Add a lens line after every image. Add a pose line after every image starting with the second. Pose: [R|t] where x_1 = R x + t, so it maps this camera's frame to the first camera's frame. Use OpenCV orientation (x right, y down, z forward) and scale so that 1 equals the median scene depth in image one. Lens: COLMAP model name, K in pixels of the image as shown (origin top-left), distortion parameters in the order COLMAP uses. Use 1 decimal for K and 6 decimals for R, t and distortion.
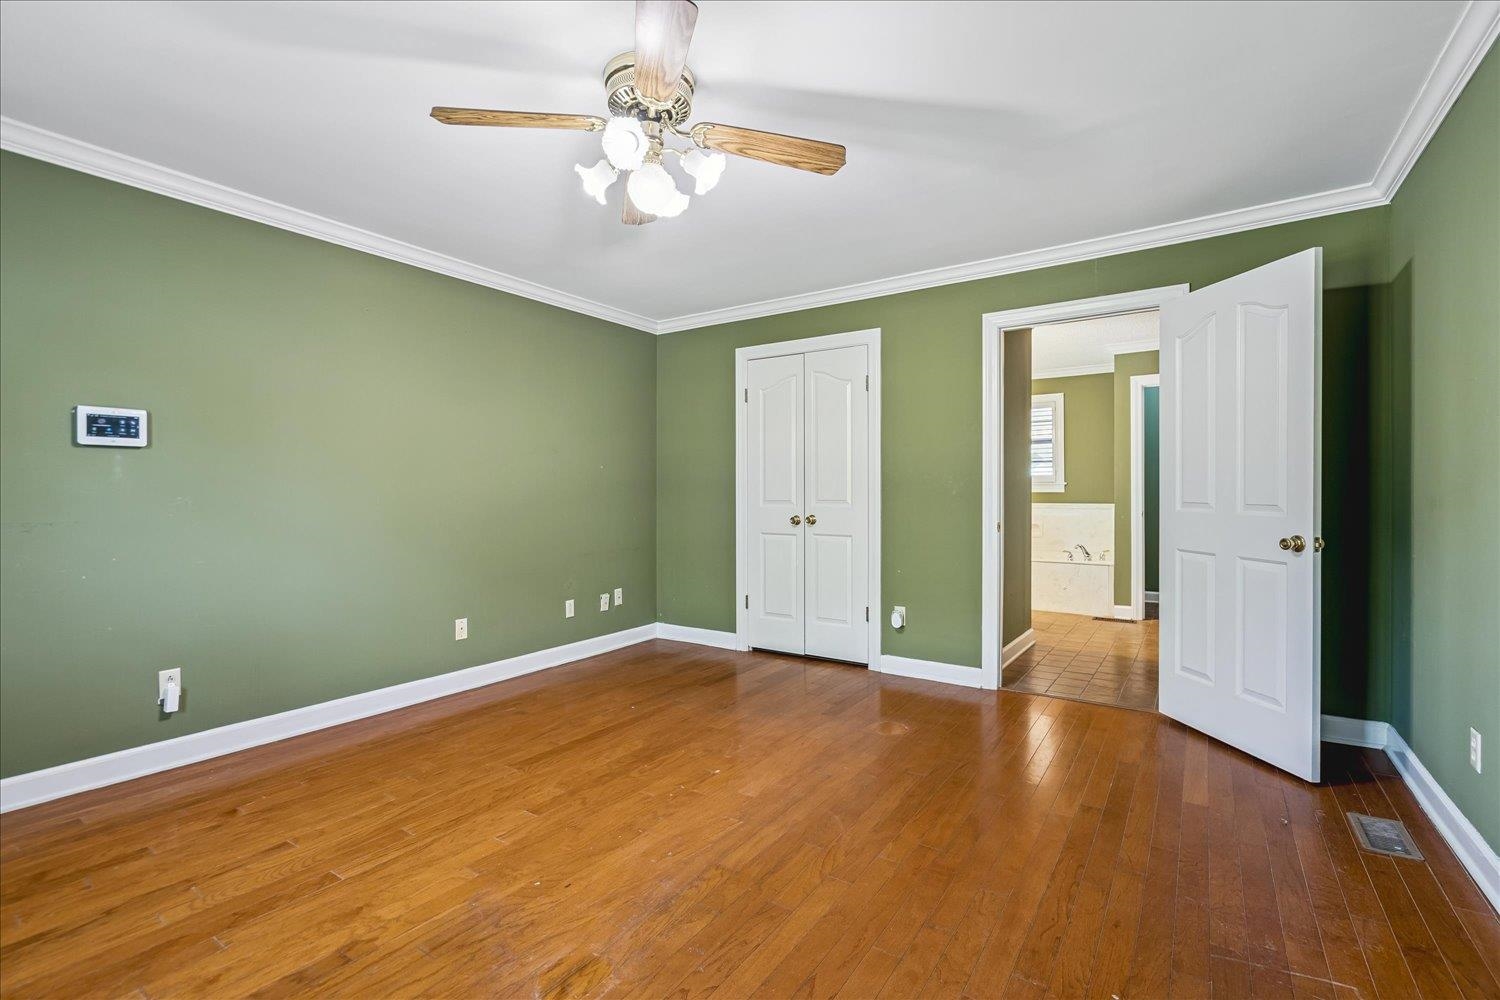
lens RADIAL K [[689.2, 0, 750.6], [0, 689.2, 495.1], [0, 0, 1]] dist [0.001620, -0.000059]
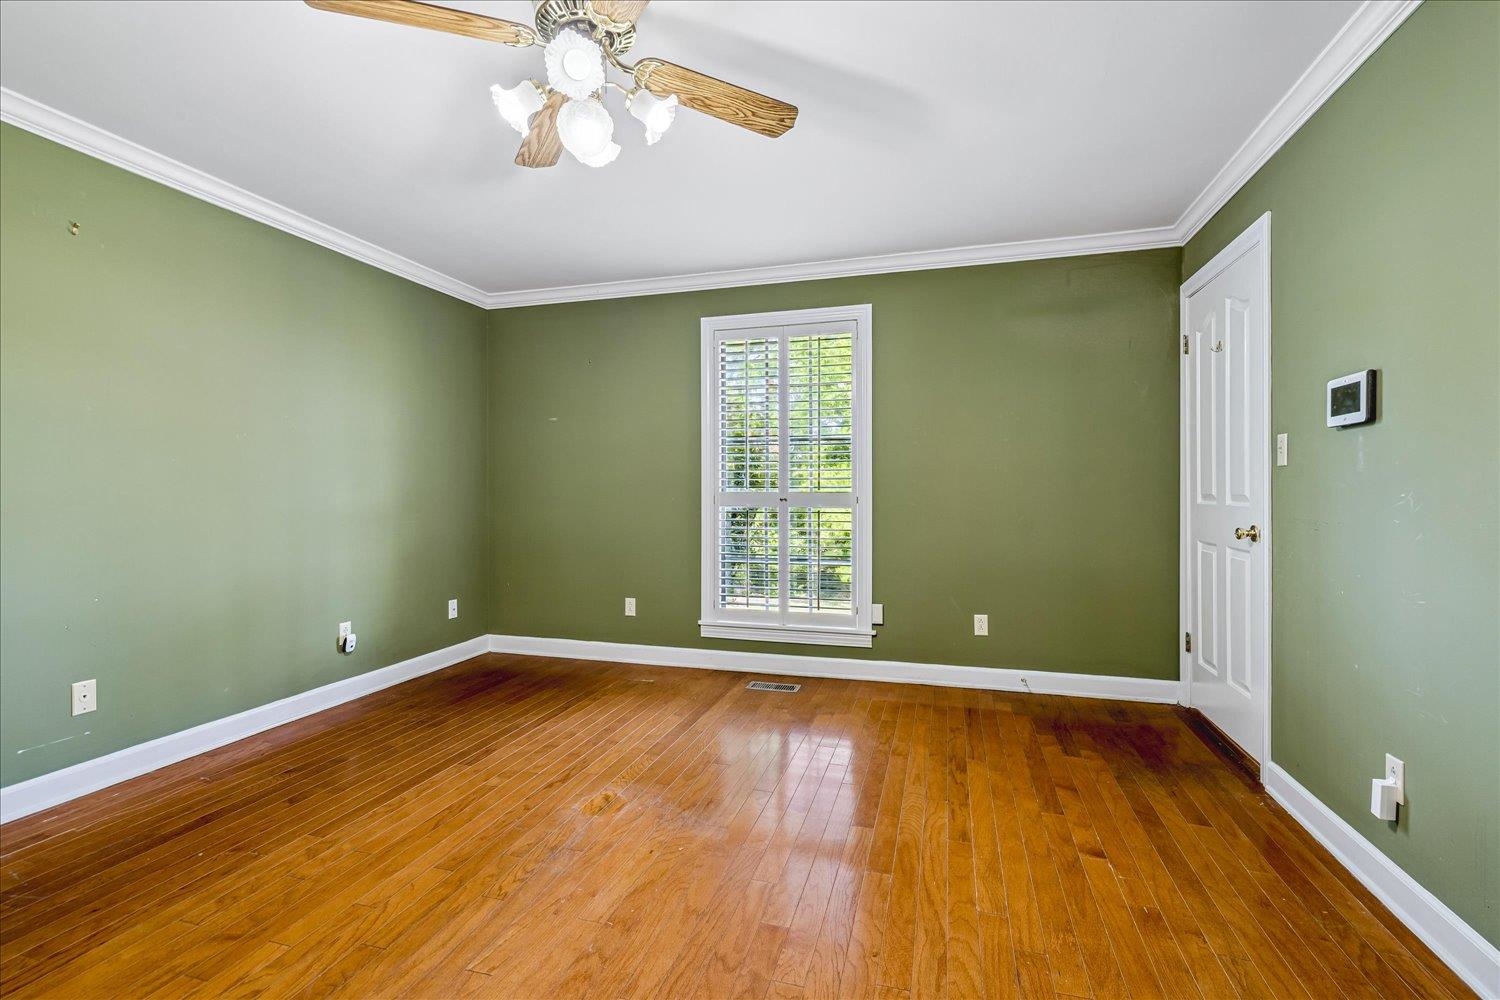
lens RADIAL K [[689.2, 0, 747.4], [0, 689.2, 492.4], [0, 0, 1]] dist [0.001620, -0.000059]
pose [[-0.953918, 0.005624, -0.300015, -0.078490], [0.001318, 0.999893, 0.014551, -0.011669], [0.300065, 0.013485, -0.953823, 1.859627]]
